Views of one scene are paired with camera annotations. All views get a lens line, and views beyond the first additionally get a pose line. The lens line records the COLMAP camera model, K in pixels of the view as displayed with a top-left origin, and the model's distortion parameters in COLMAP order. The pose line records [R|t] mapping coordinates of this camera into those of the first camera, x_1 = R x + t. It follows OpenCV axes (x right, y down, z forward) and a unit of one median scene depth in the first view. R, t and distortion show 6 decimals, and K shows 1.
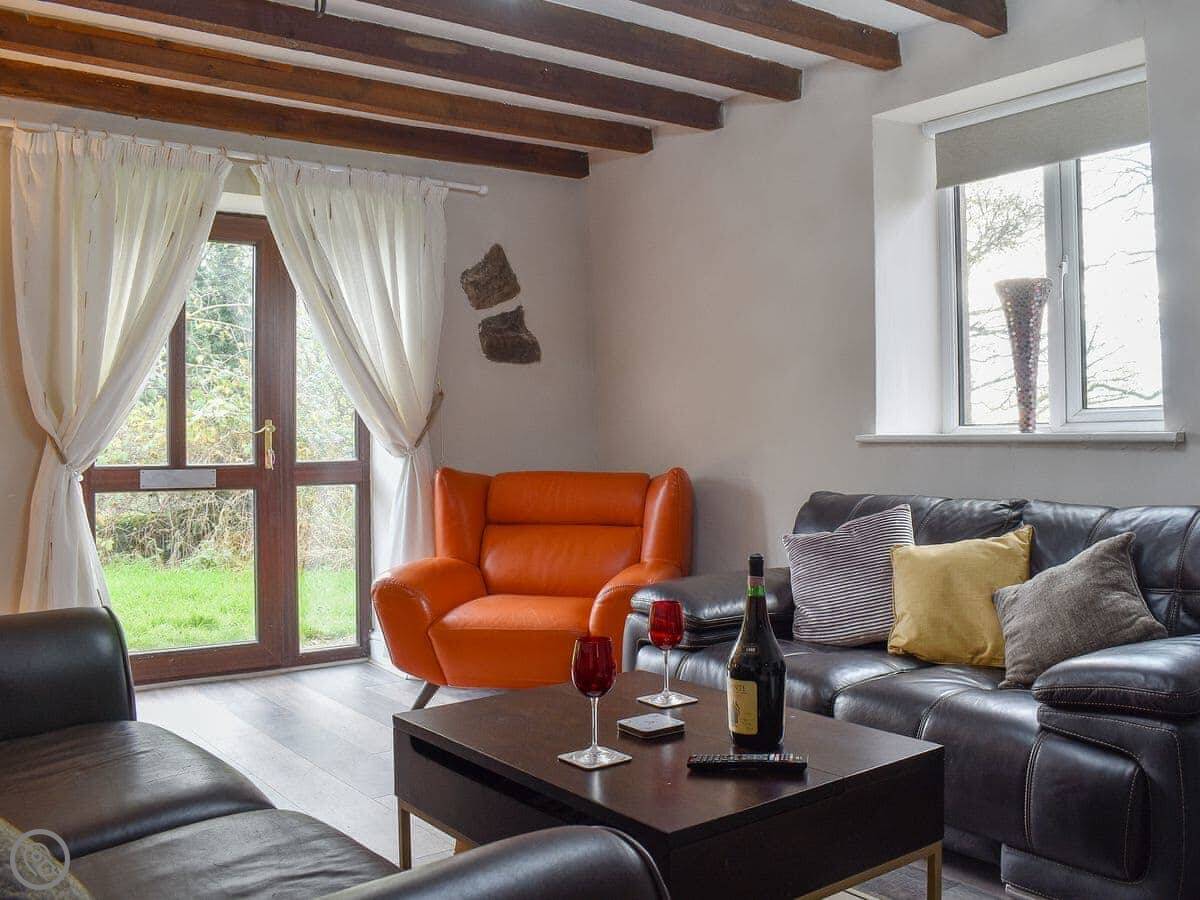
lens RADIAL K [[1138.4, 0, 622.3], [0, 1138.4, 440.4], [0, 0, 1]] dist [-0.089627, 0.015755]
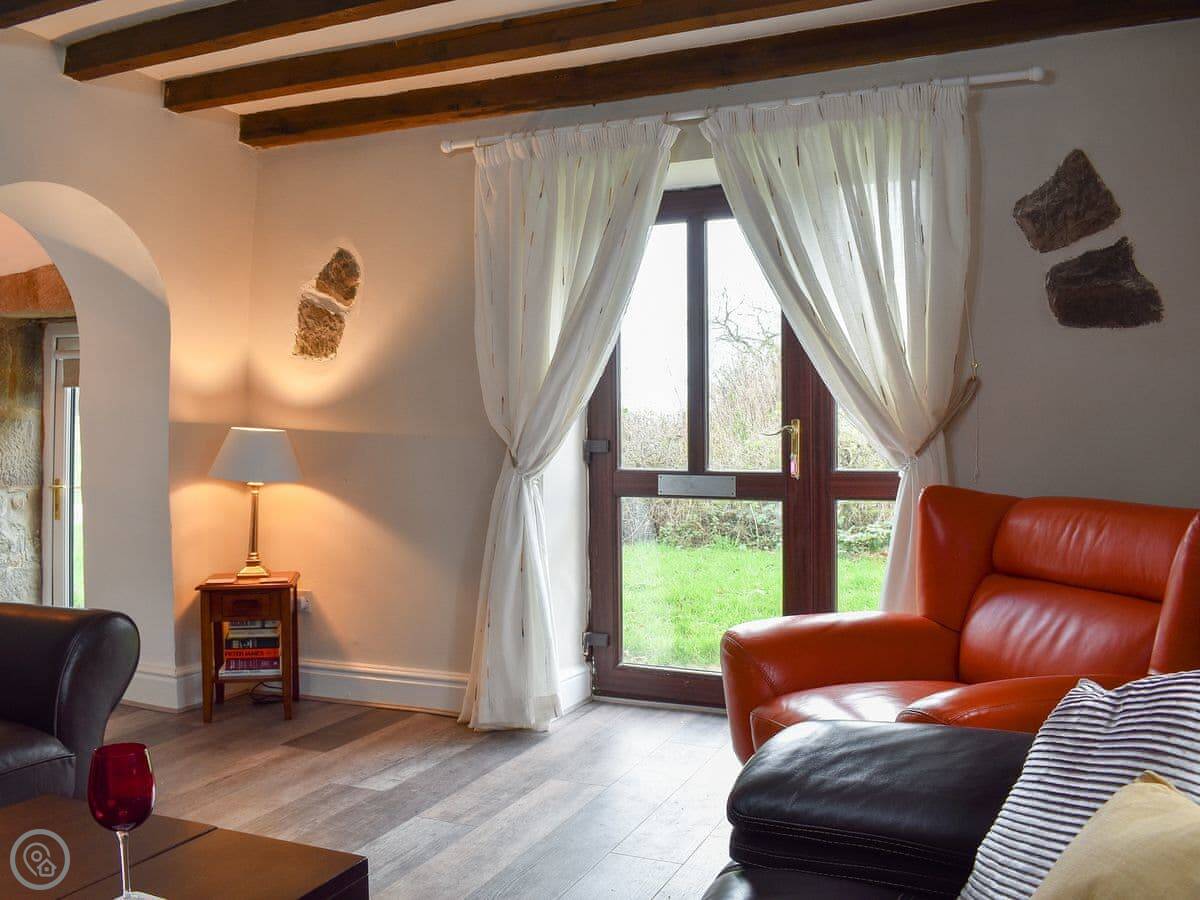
lens RADIAL K [[1138.4, 0, 622.3], [0, 1138.4, 440.4], [0, 0, 1]] dist [-0.089627, 0.015755]
pose [[0.450245, 0.007598, -0.892873, 0.373876], [-0.000968, 0.999967, 0.008022, -0.008869], [0.892904, -0.002748, 0.450238, 0.498074]]
